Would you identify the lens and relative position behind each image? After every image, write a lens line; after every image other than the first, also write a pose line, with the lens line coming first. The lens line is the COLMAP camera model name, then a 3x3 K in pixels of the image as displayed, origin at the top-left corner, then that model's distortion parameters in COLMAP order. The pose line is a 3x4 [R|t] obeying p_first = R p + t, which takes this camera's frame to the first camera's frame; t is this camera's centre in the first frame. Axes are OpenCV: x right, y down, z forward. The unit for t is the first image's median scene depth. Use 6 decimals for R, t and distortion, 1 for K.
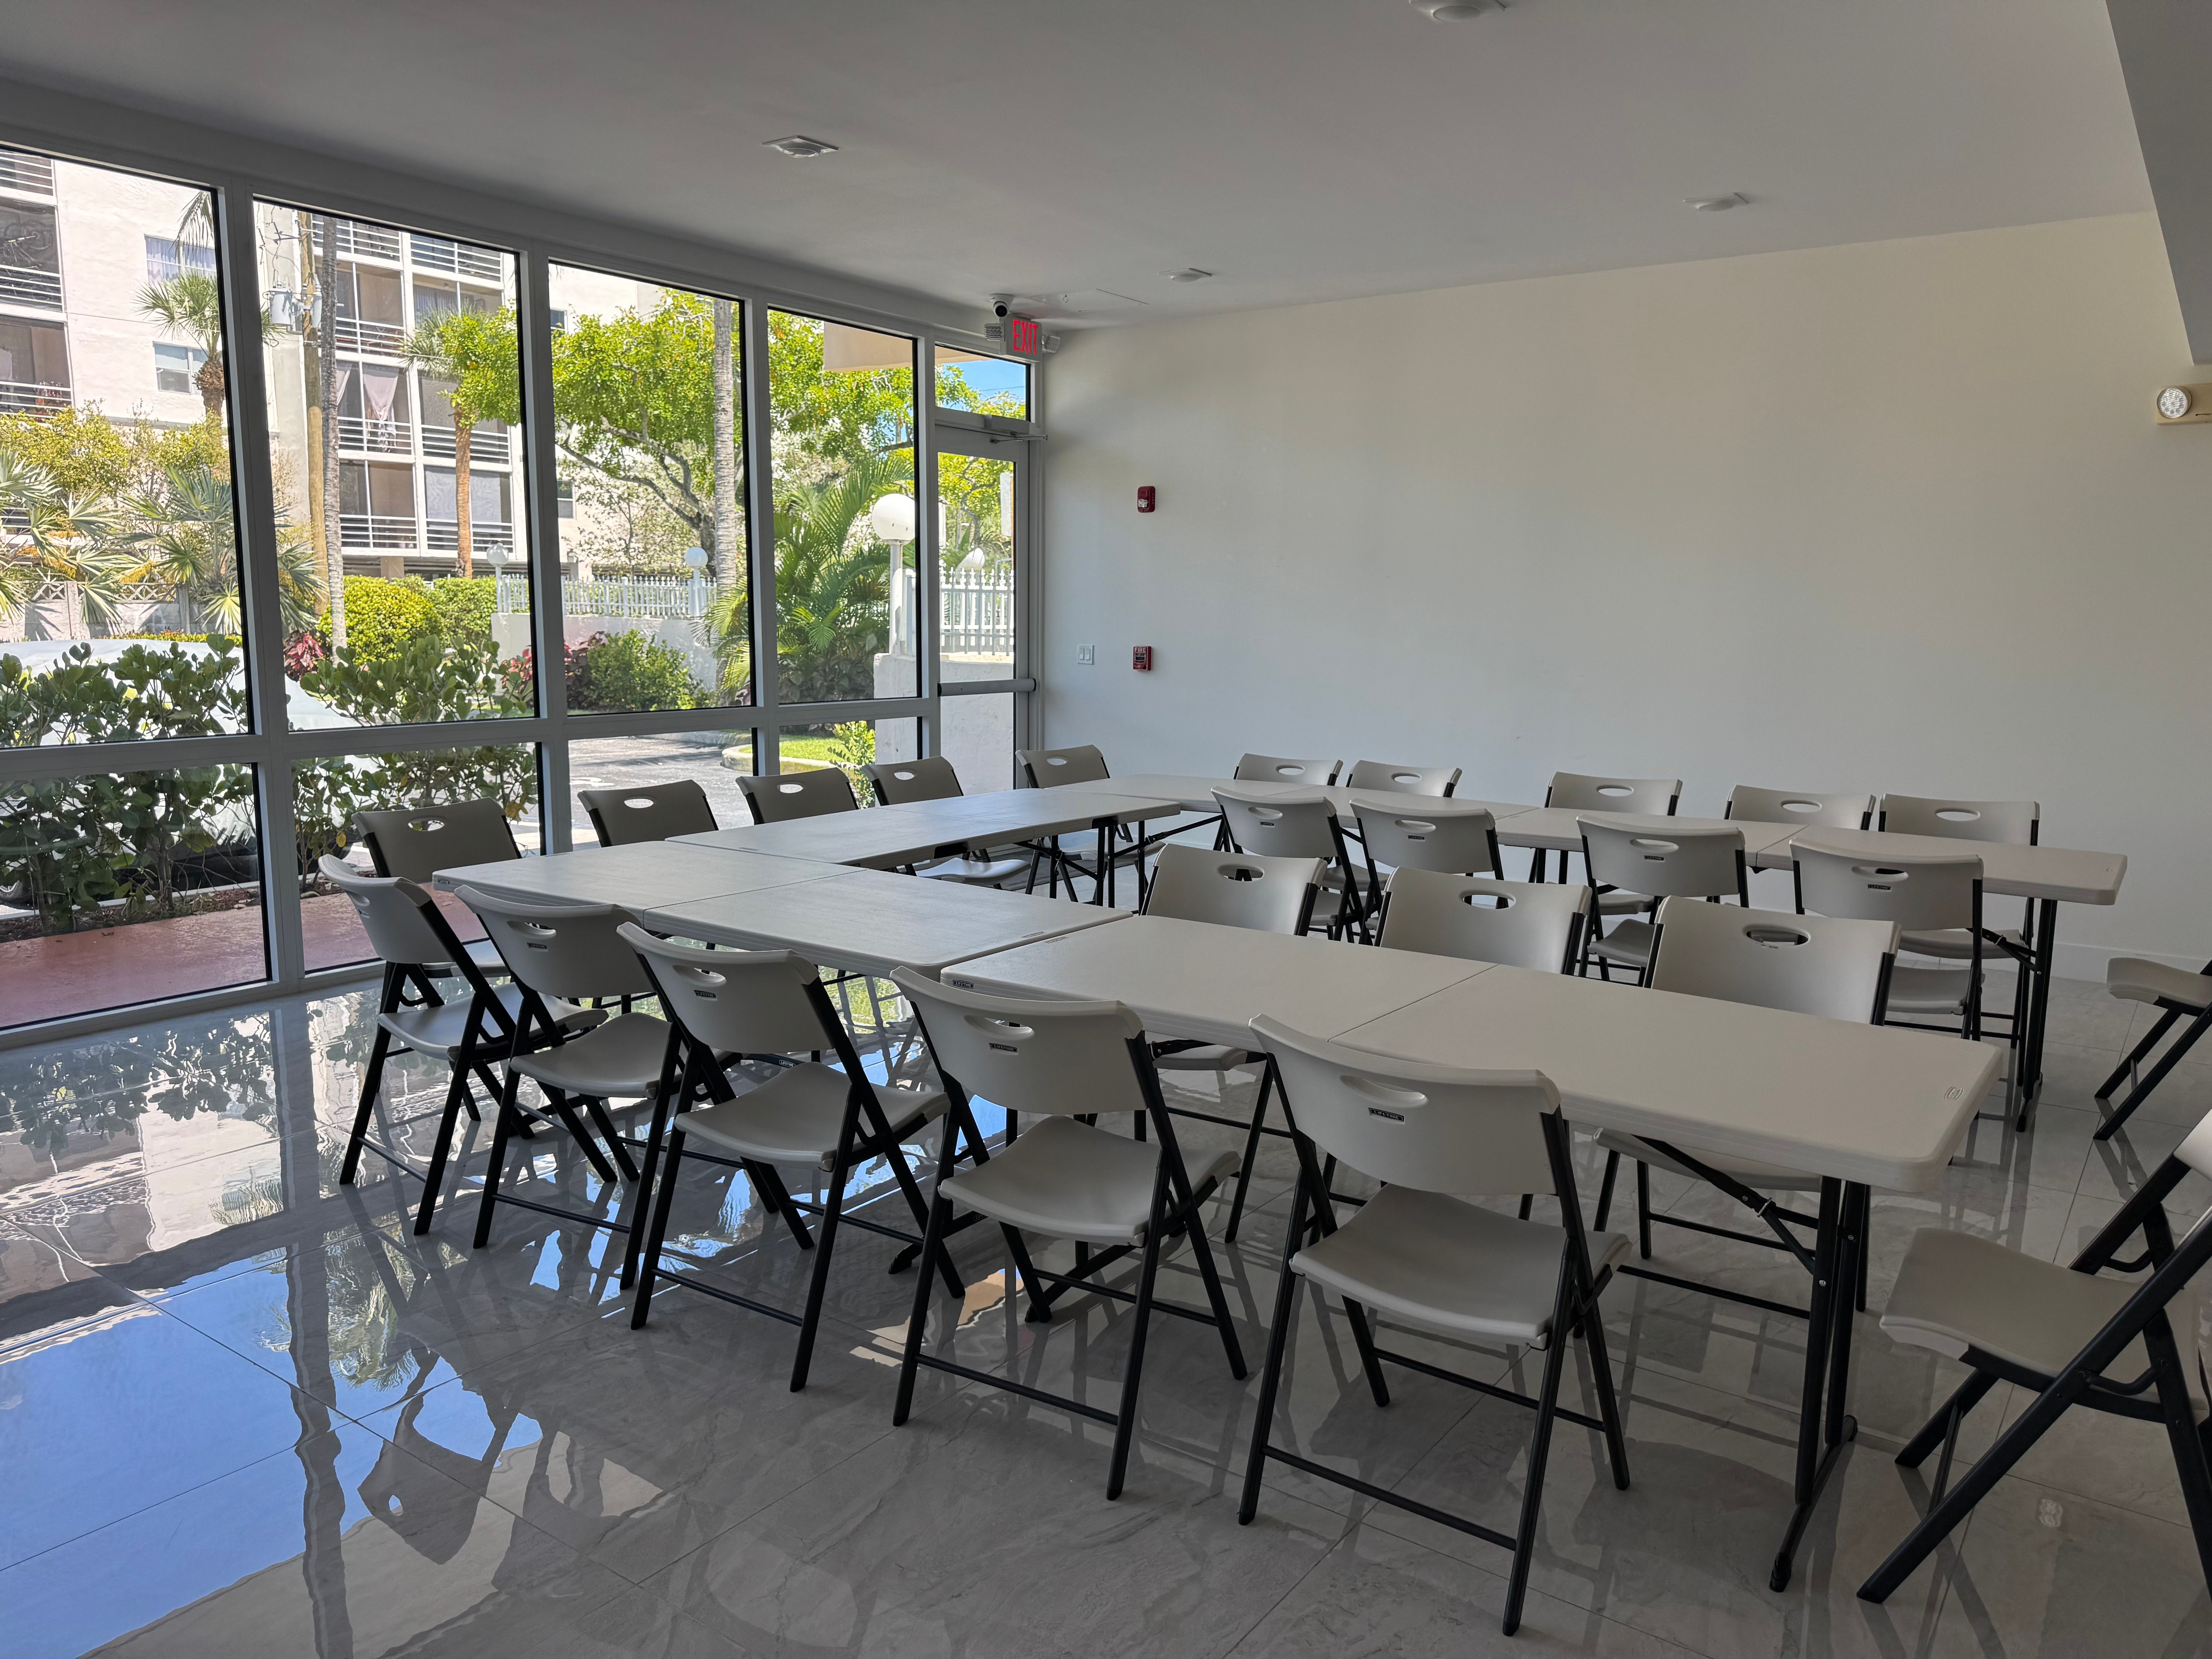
lens RADIAL K [[1599.9, 0, 1109.0], [0, 1599.9, 836.1], [0, 0, 1]] dist [0.023728, -0.030200]
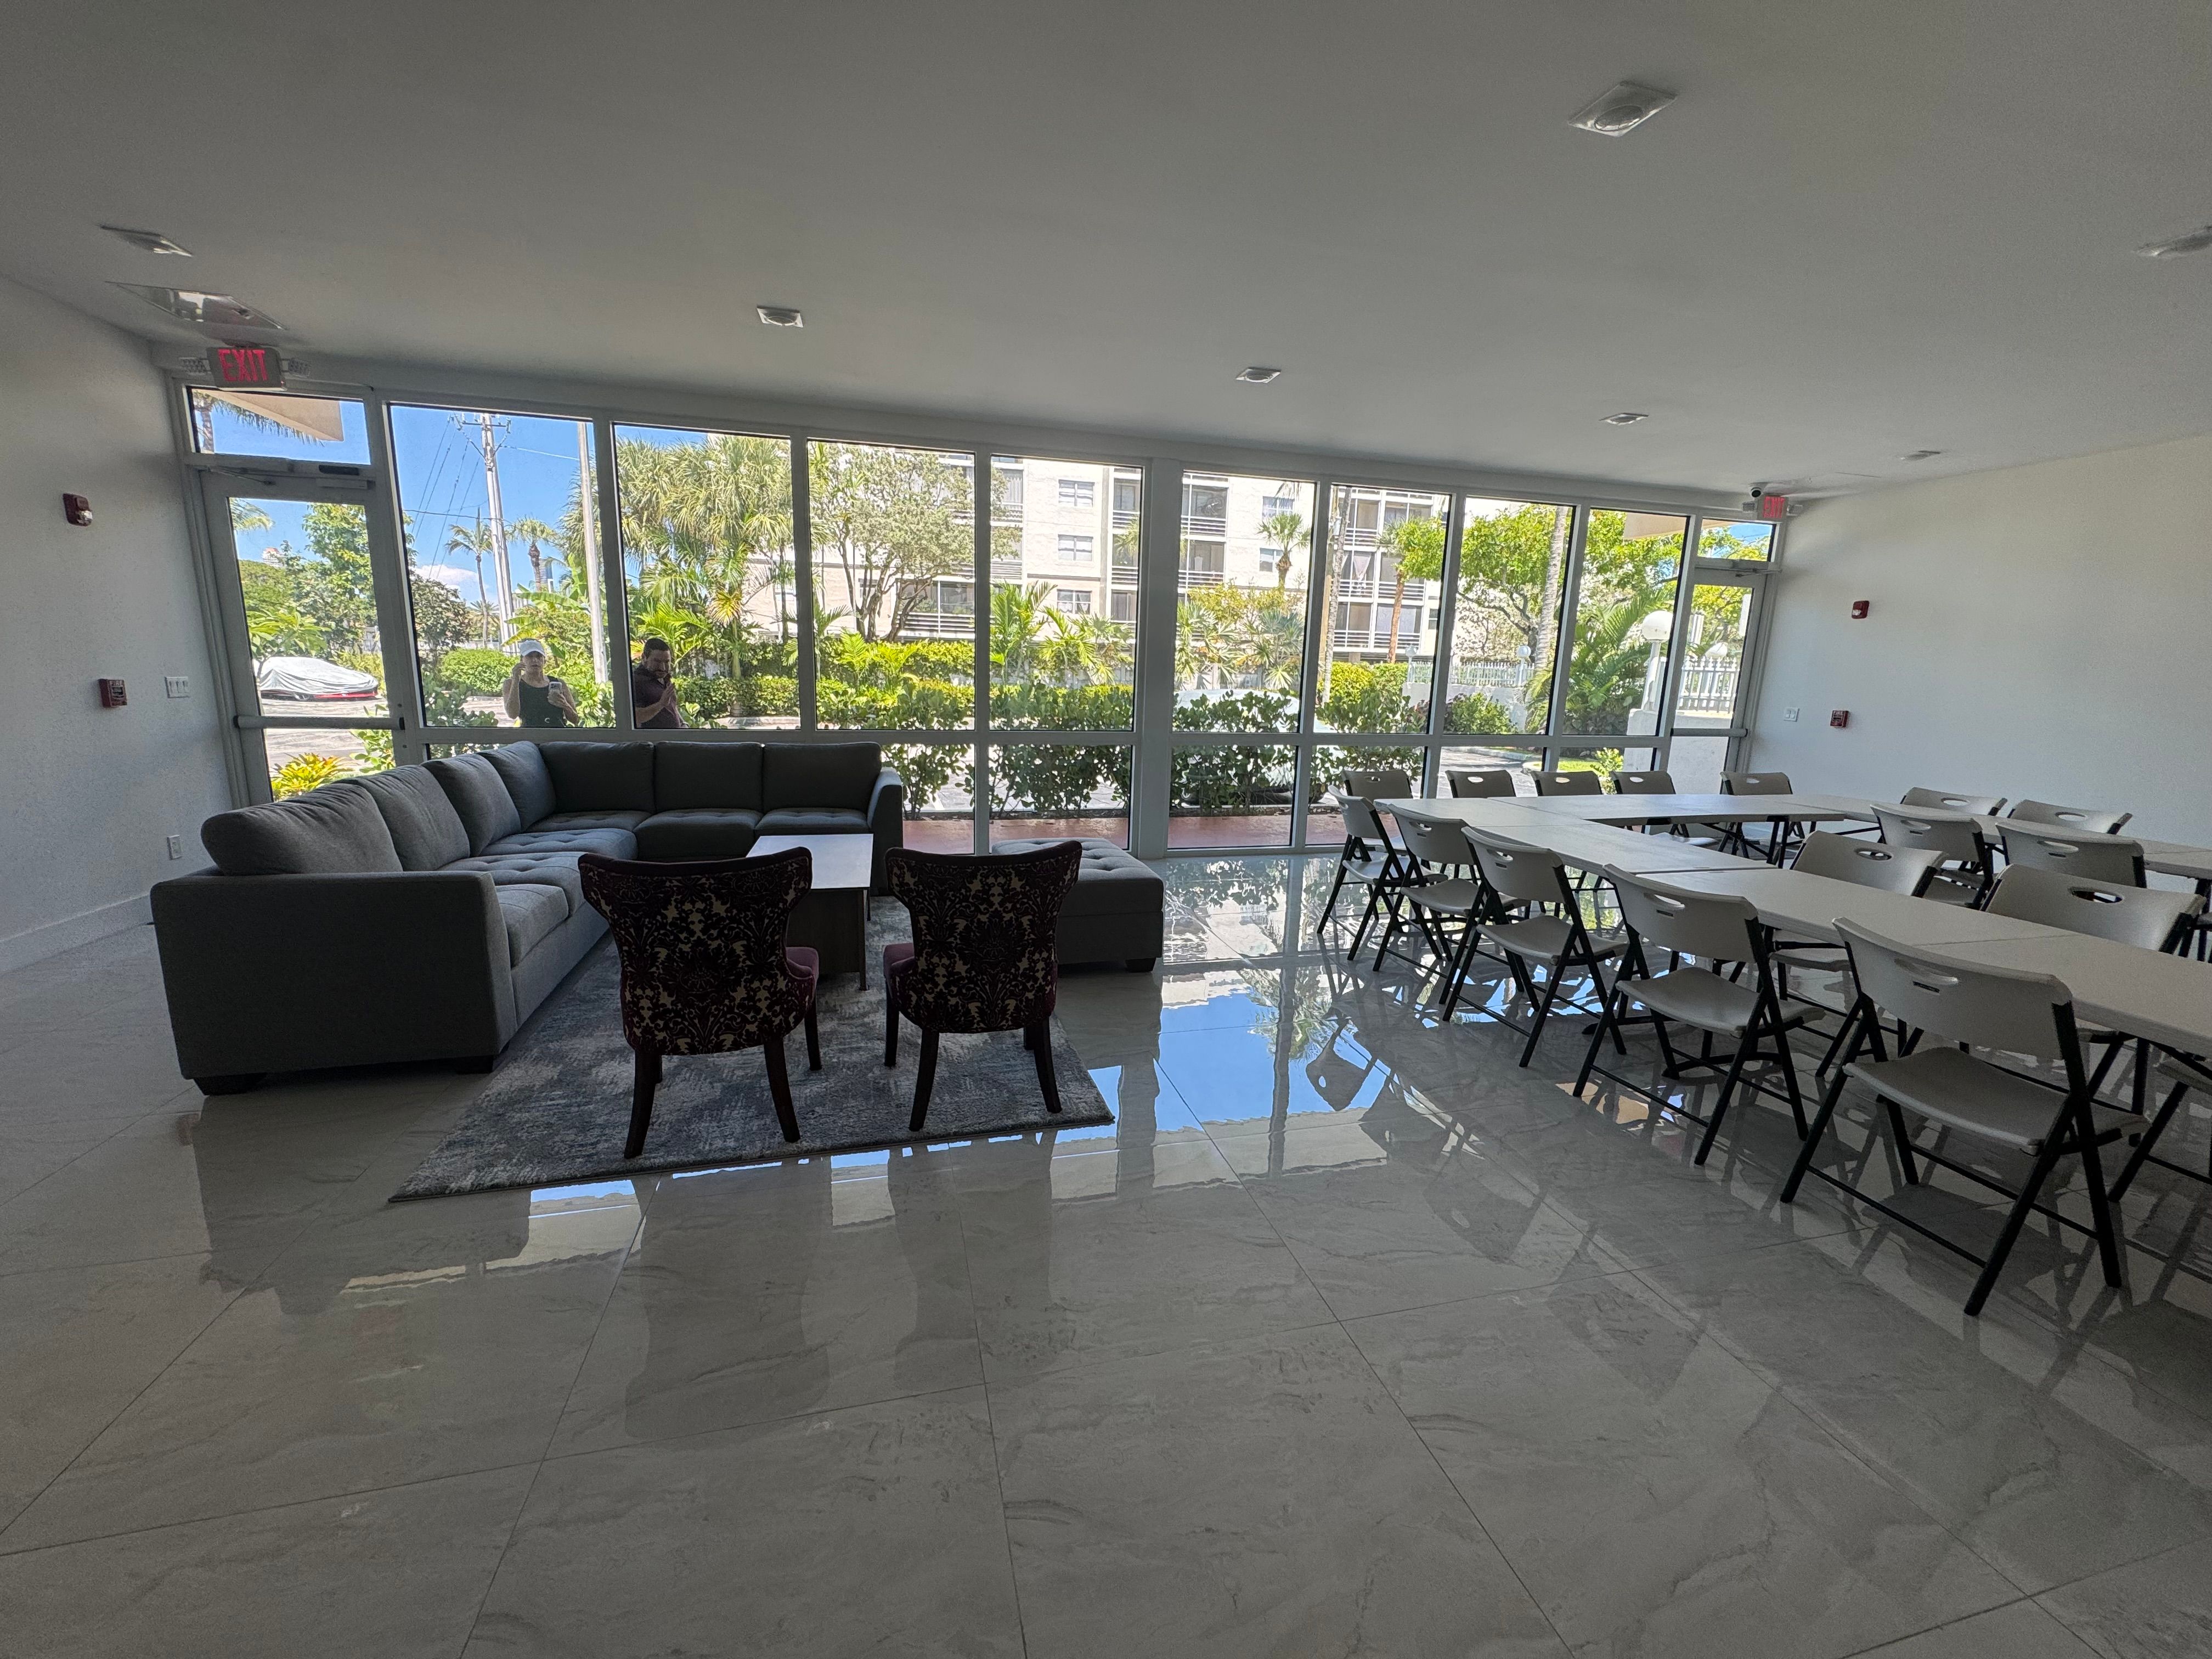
lens RADIAL K [[876.2, 0, 1101.7], [0, 876.2, 840.2], [0, 0, 1]] dist [0.002413, -0.000678]
pose [[0.772514, 0.131910, -0.621146, 0.016307], [-0.106986, 0.991240, 0.077447, 0.012140], [0.625921, 0.006625, 0.779859, -0.070732]]
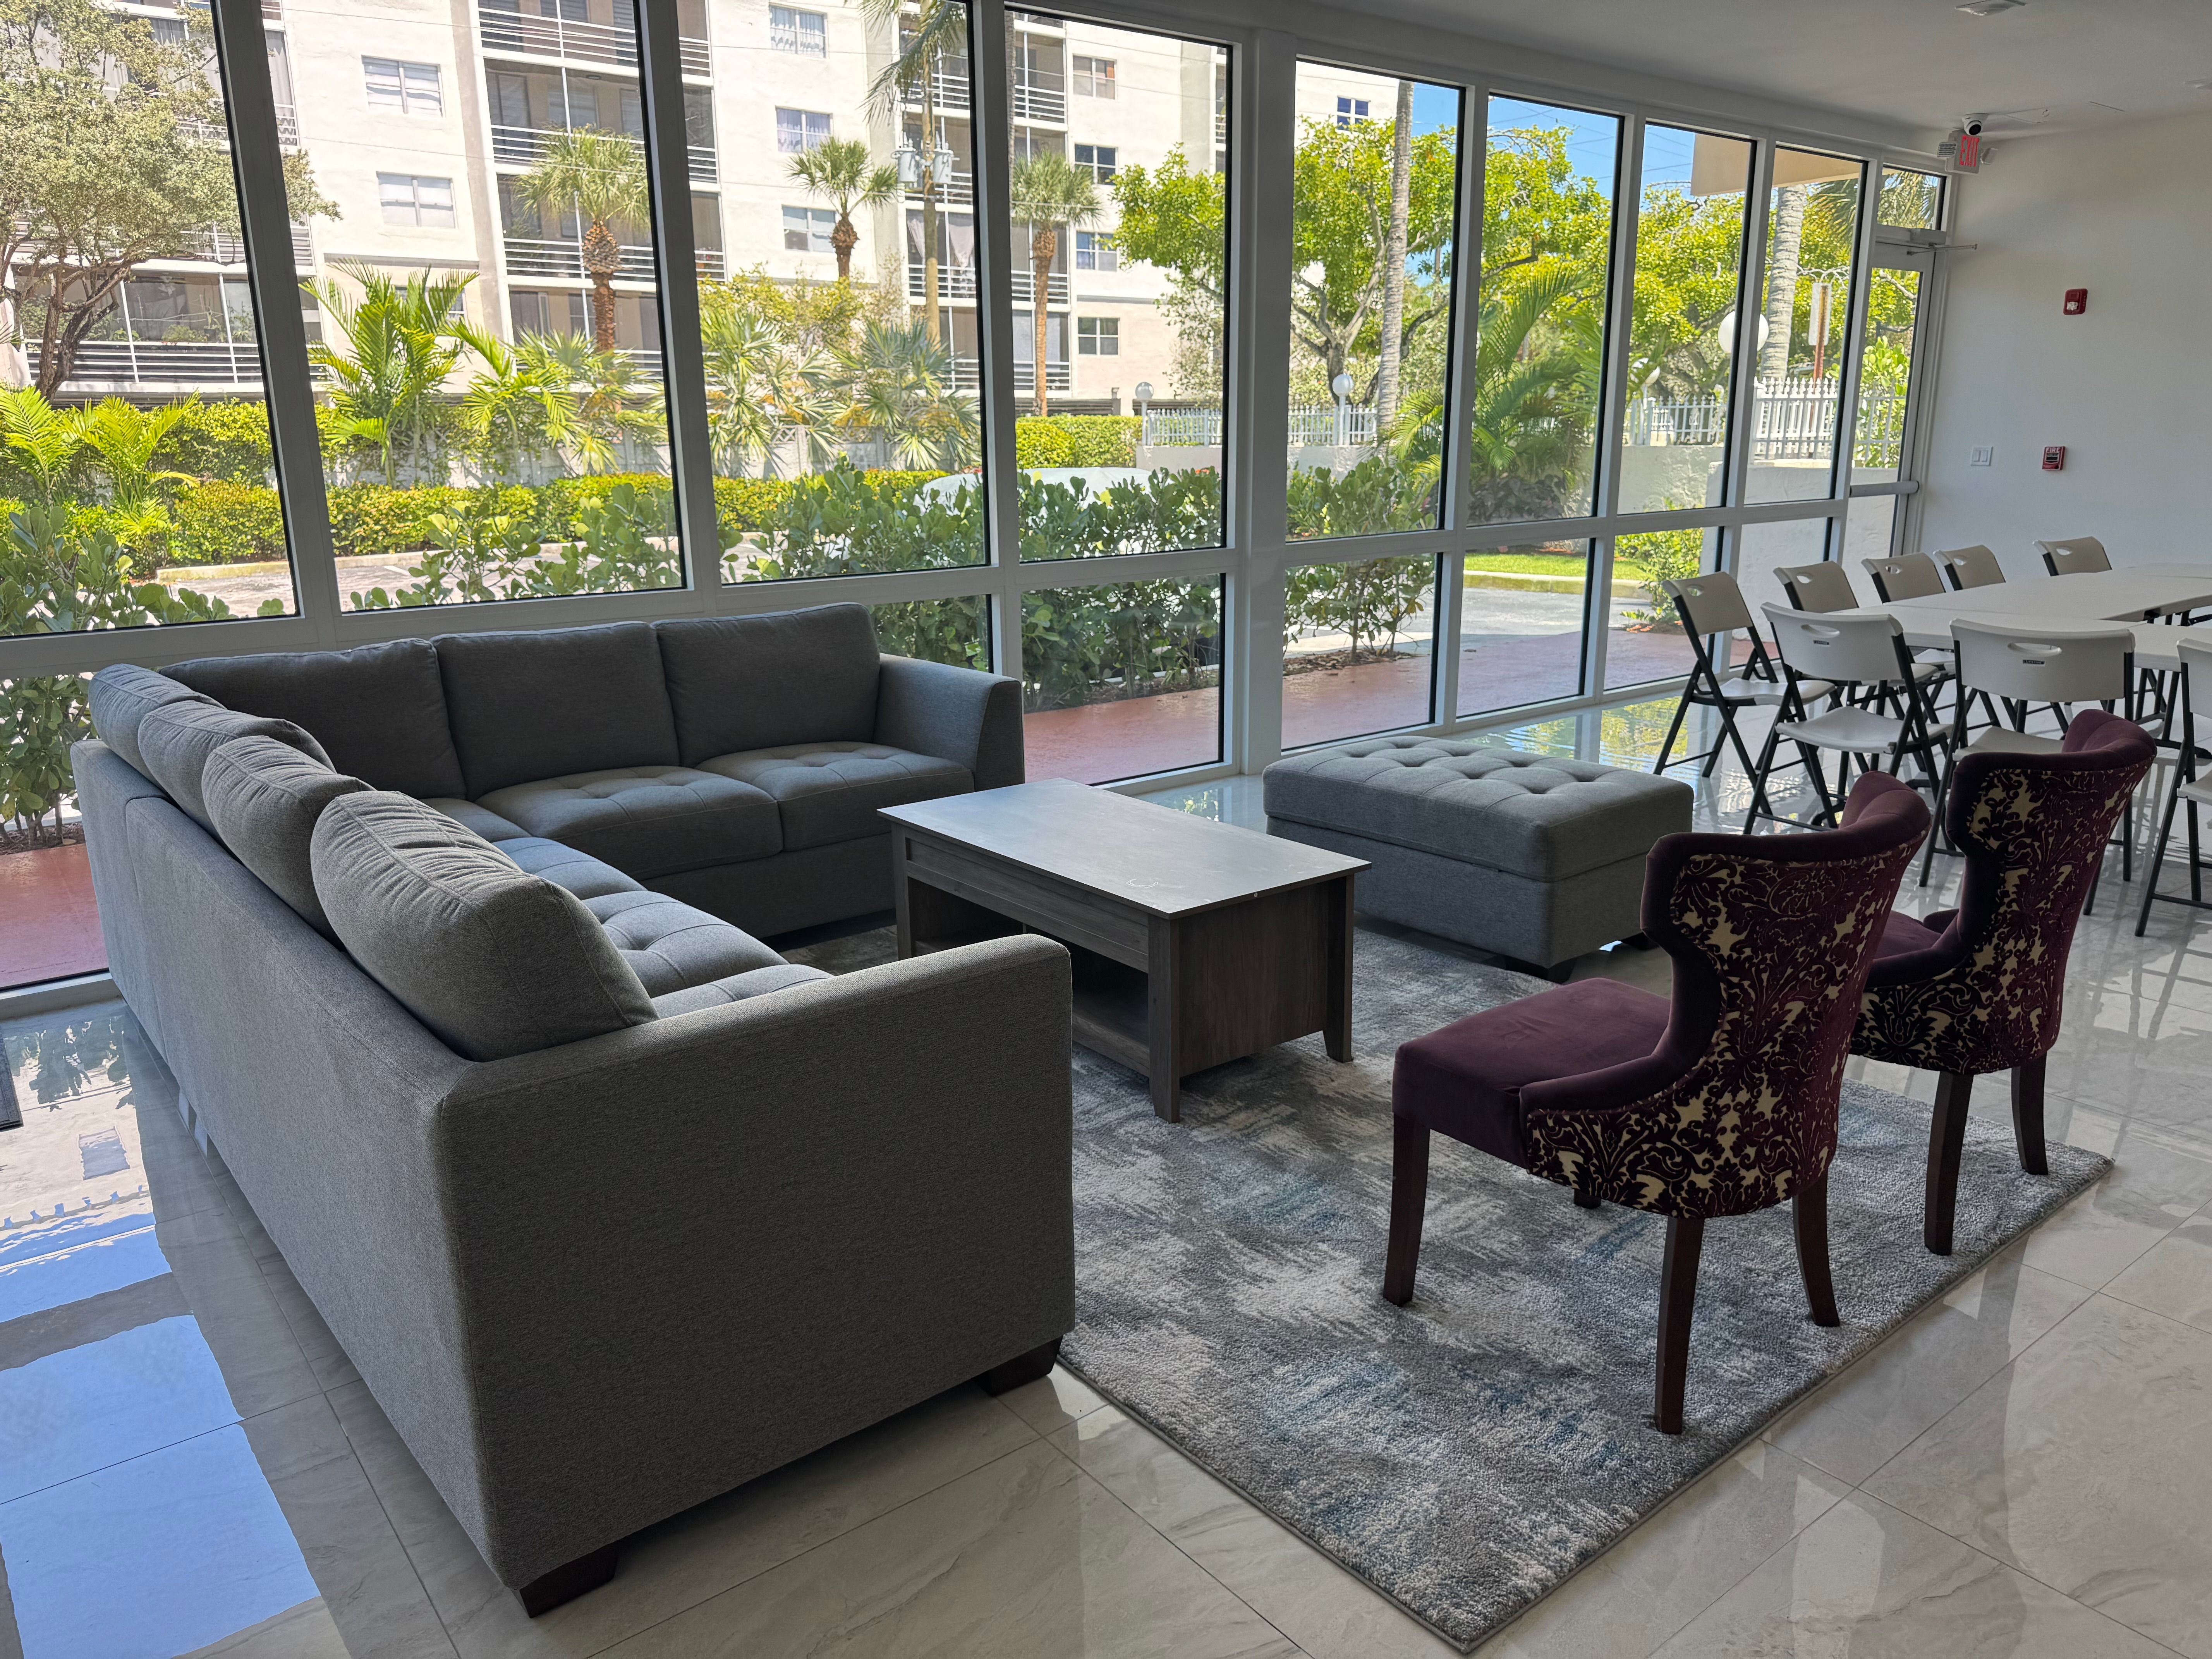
lens RADIAL K [[1599.9, 0, 1101.4], [0, 1599.9, 835.0], [0, 0, 1]] dist [0.023728, -0.030200]
pose [[0.960457, 0.041903, -0.275258, -0.333750], [-0.013599, 0.994491, 0.103940, 0.039676], [0.278097, -0.096087, 0.955735, -0.239644]]
